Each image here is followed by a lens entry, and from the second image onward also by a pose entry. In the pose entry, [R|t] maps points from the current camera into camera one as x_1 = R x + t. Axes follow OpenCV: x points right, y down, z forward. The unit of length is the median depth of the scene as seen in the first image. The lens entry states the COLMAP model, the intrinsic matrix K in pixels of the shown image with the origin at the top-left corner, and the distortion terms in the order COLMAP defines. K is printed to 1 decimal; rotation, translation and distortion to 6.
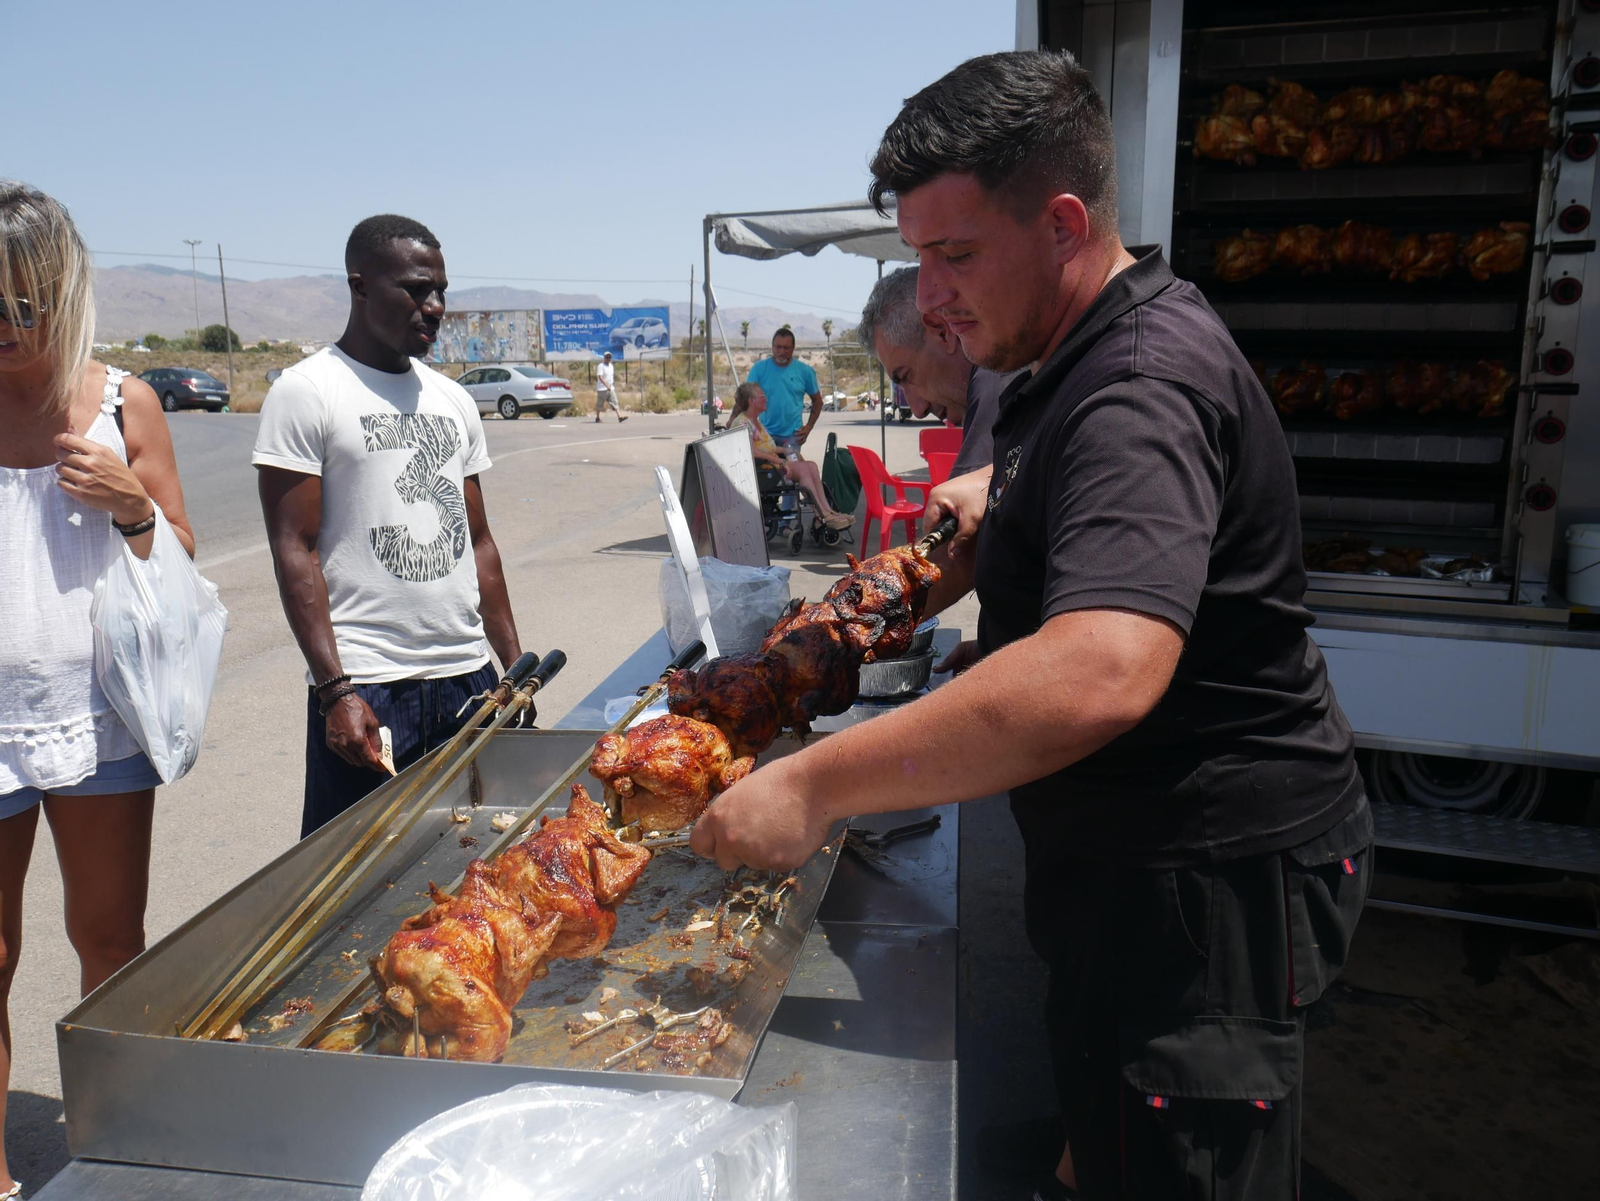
lens RADIAL K [[1322.1, 0, 815.2], [0, 1322.1, 600.3], [0, 0, 1]] dist [-0.014788, -0.005877]
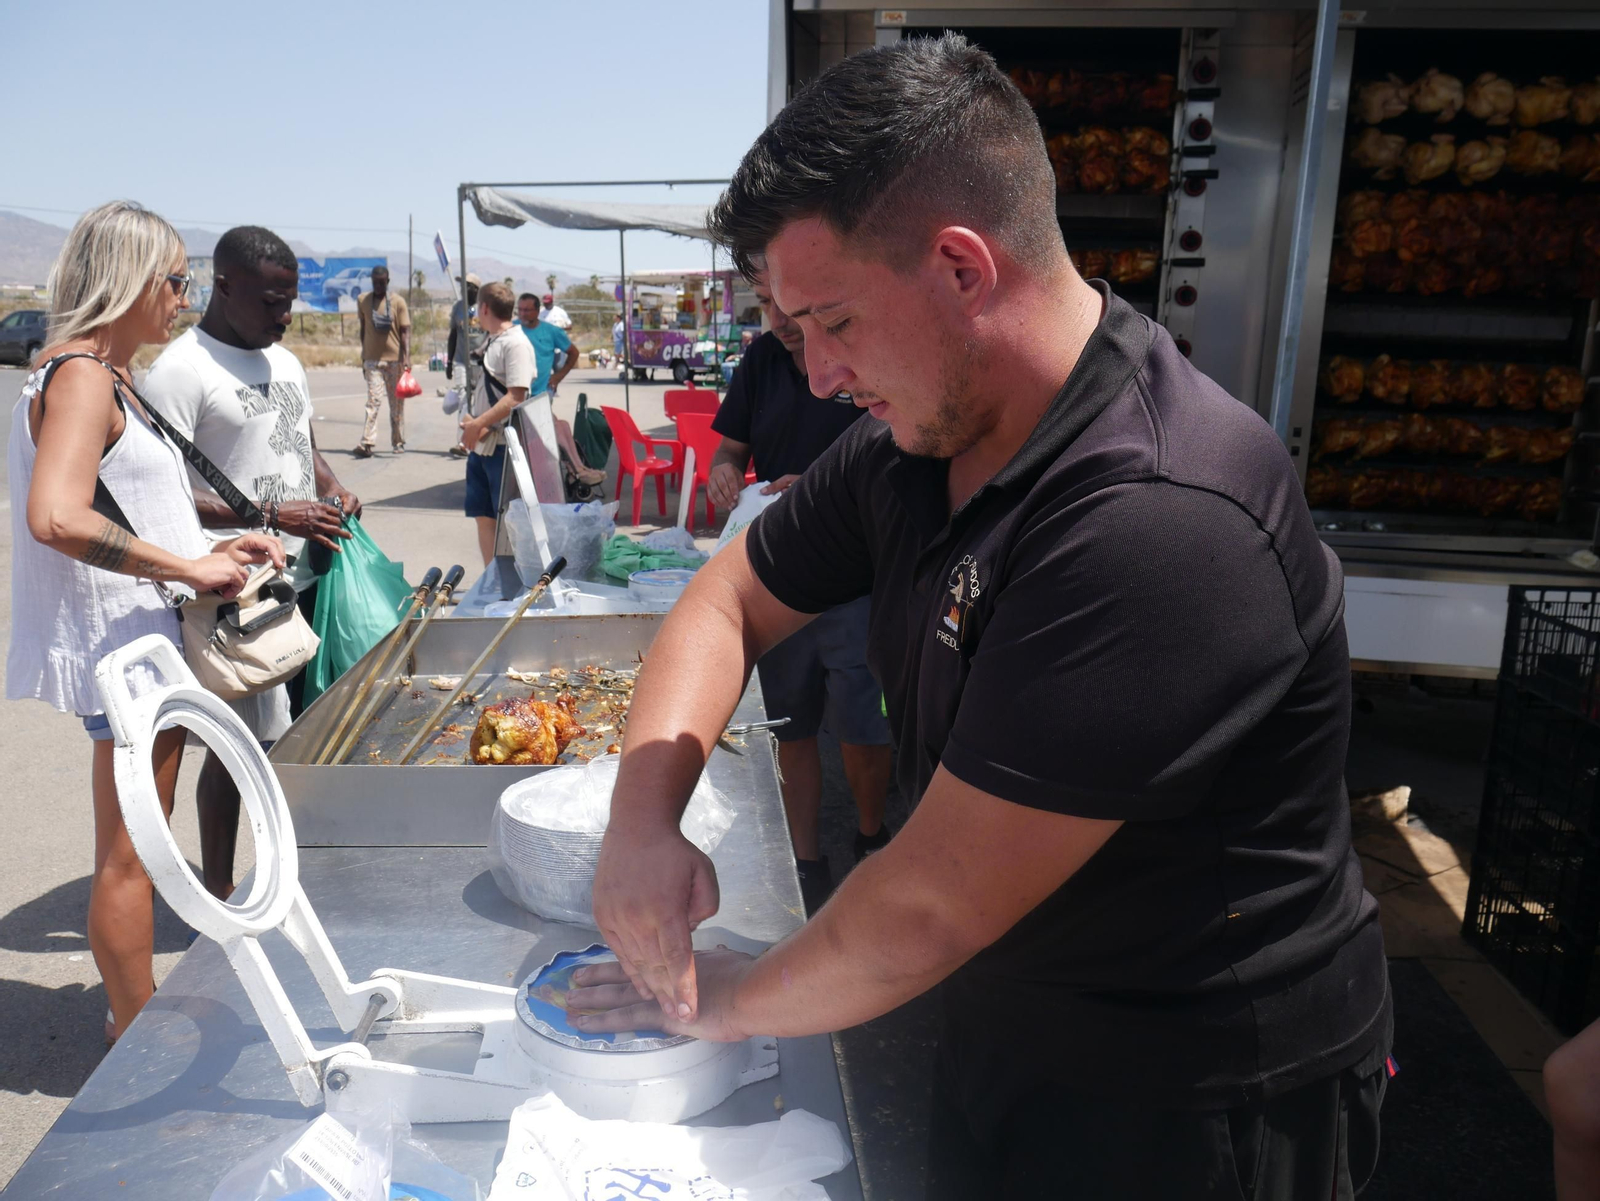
lens RADIAL K [[1324.9, 0, 826.9], [0, 1324.9, 601.1], [0, 0, 1]] dist [-0.032677, 0.002561]
pose [[0.977528, -0.022872, 0.209559, -0.061635], [0.016207, 0.999308, 0.033470, 0.020153], [-0.210180, -0.029321, 0.977223, -0.221109]]
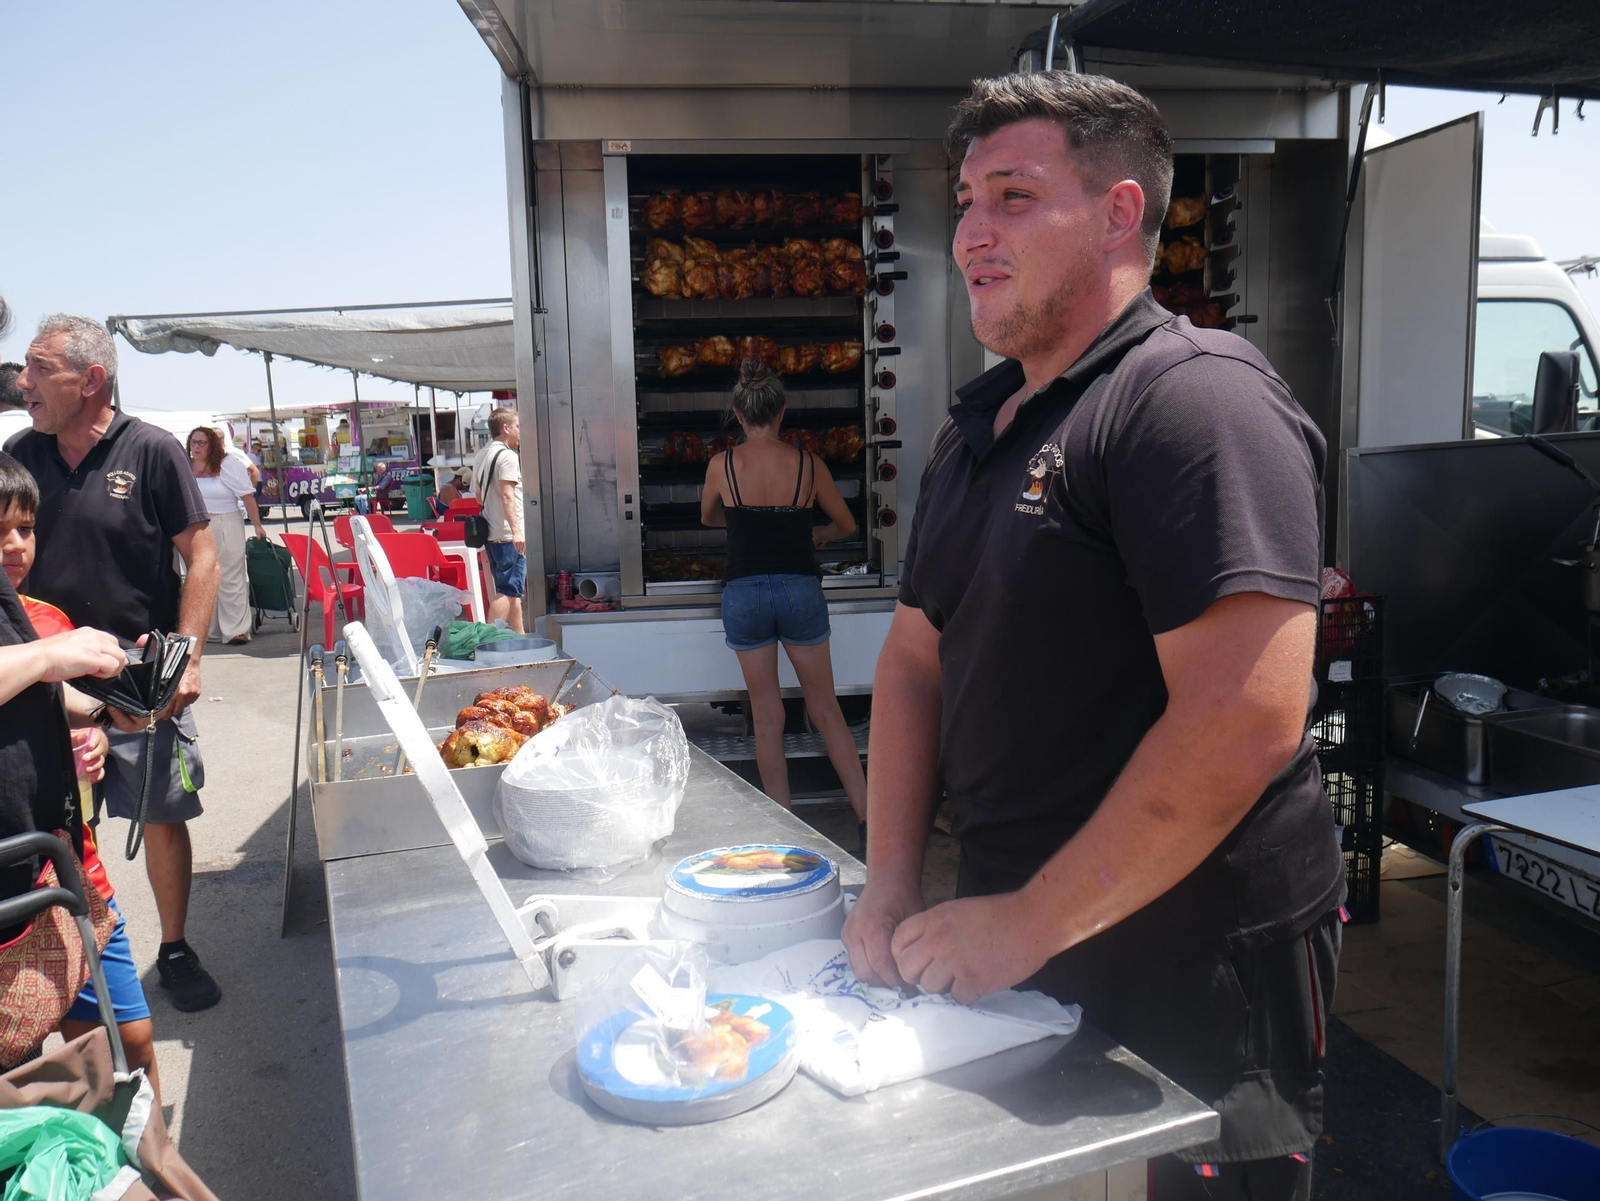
lens RADIAL K [[1327.8, 0, 800.0], [0, 1327.8, 600.5], [0, 0, 1]] dist [-0.012849, -0.000792]
pose [[0.887465, -0.088257, 0.452345, -0.226227], [0.118512, 0.992189, -0.038926, 0.062481], [-0.445377, 0.088154, 0.890993, -0.287865]]
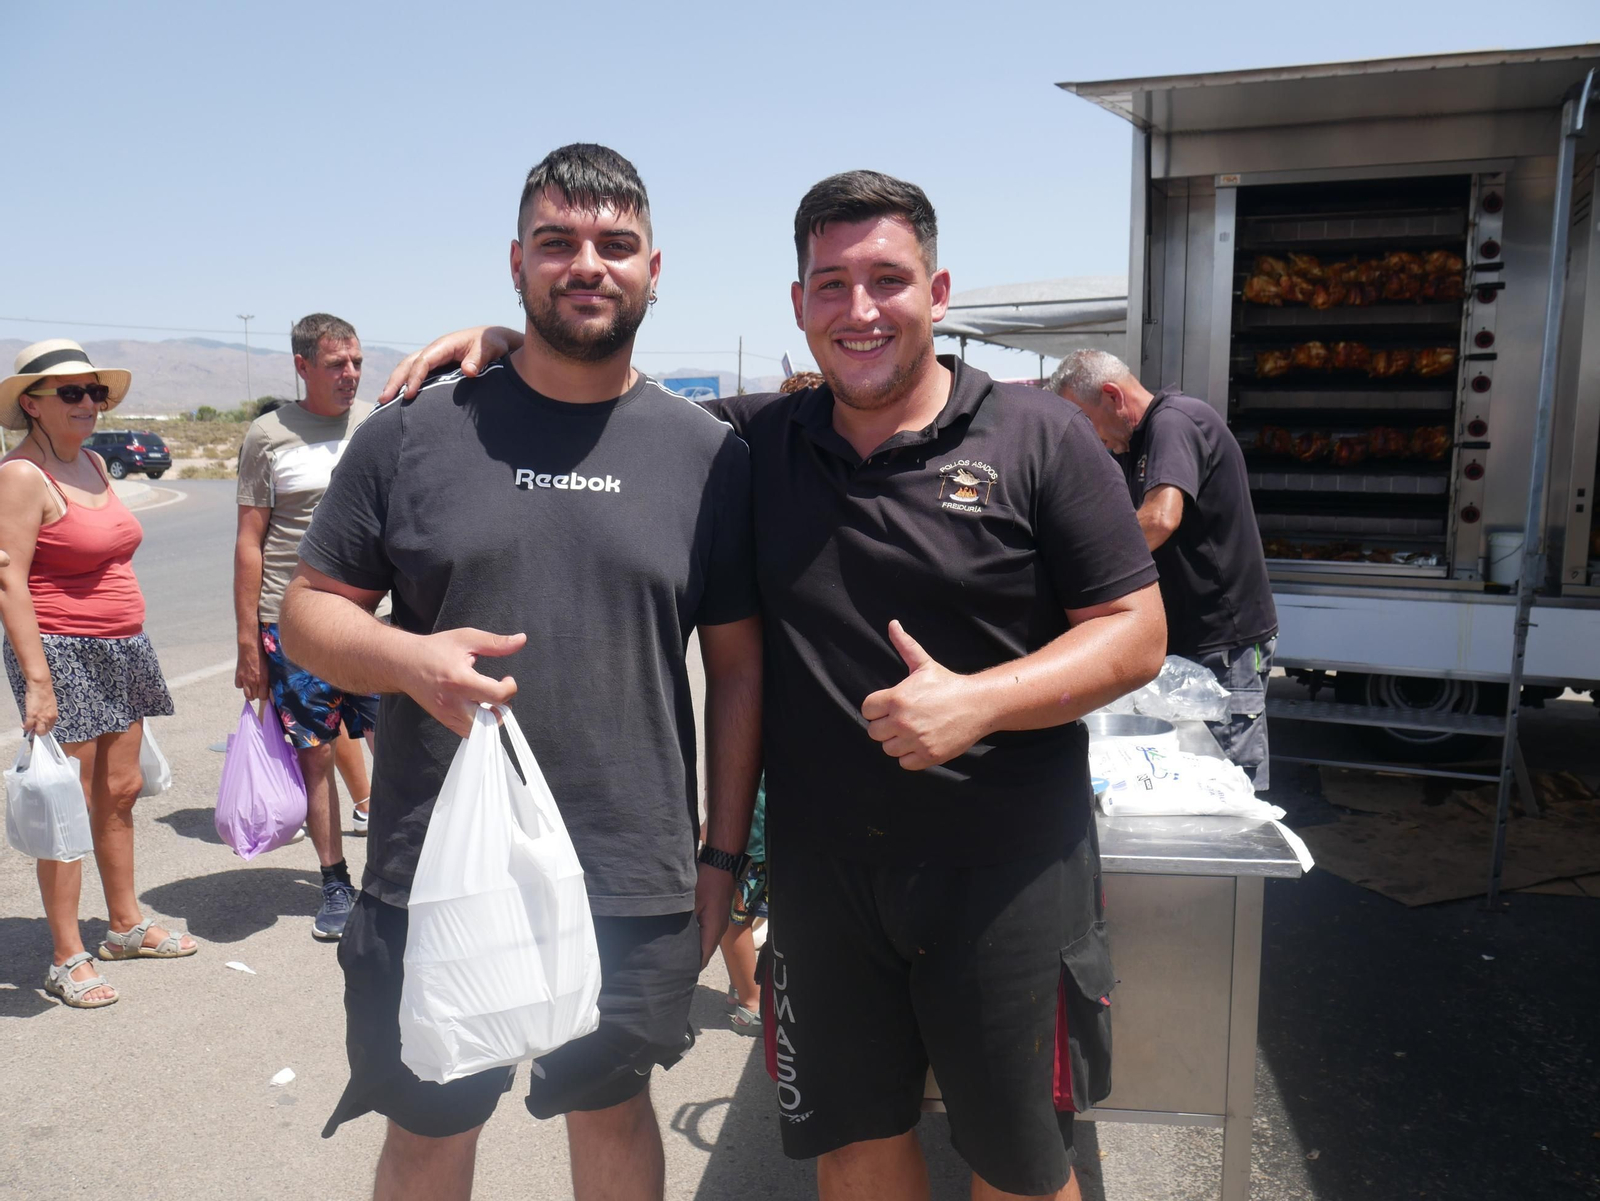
lens RADIAL K [[1324.9, 0, 826.9], [0, 1324.9, 601.1], [0, 0, 1]] dist [-0.032677, 0.002561]
pose [[0.999879, -0.003873, -0.015079, -0.191200], [0.003131, 0.998798, -0.048923, 0.100114], [0.015251, 0.048870, 0.998689, -0.575079]]
